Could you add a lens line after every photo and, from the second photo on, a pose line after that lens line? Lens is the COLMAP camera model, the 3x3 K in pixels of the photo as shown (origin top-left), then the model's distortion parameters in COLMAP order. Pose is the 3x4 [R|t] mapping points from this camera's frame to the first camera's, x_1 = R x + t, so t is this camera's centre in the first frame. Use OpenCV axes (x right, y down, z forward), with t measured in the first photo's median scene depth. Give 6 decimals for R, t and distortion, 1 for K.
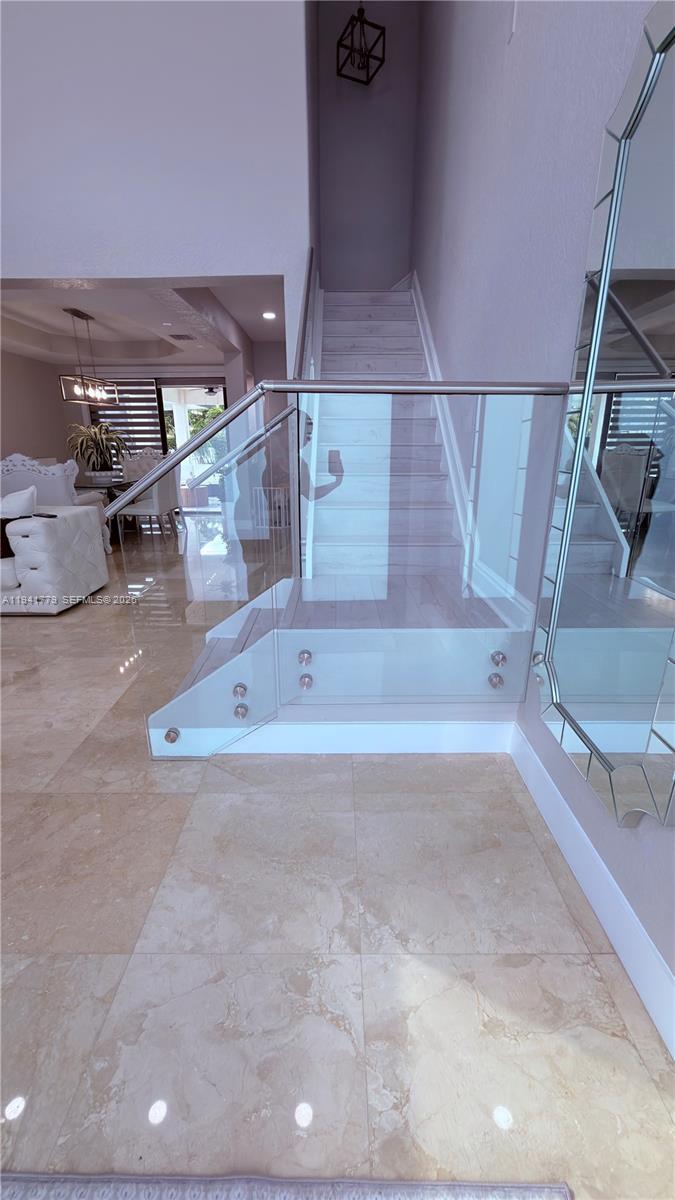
lens RADIAL K [[479.8, 0, 336.9], [0, 479.8, 597.9], [0, 0, 1]] dist [-0.000339, -0.000147]
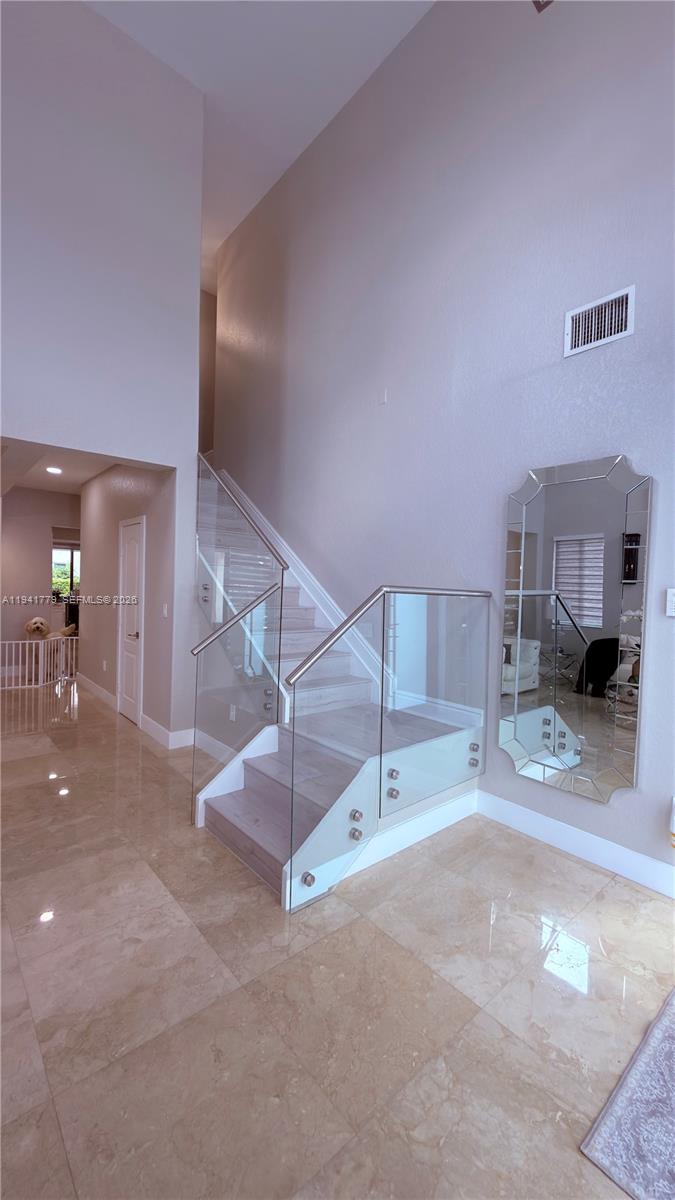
lens RADIAL K [[479.8, 0, 336.9], [0, 479.8, 597.9], [0, 0, 1]] dist [-0.000339, -0.000147]
pose [[0.754637, 0.008420, 0.656088, -1.107442], [0.170593, 0.963013, -0.208576, -0.101611], [-0.633578, 0.269323, 0.725289, -0.012228]]
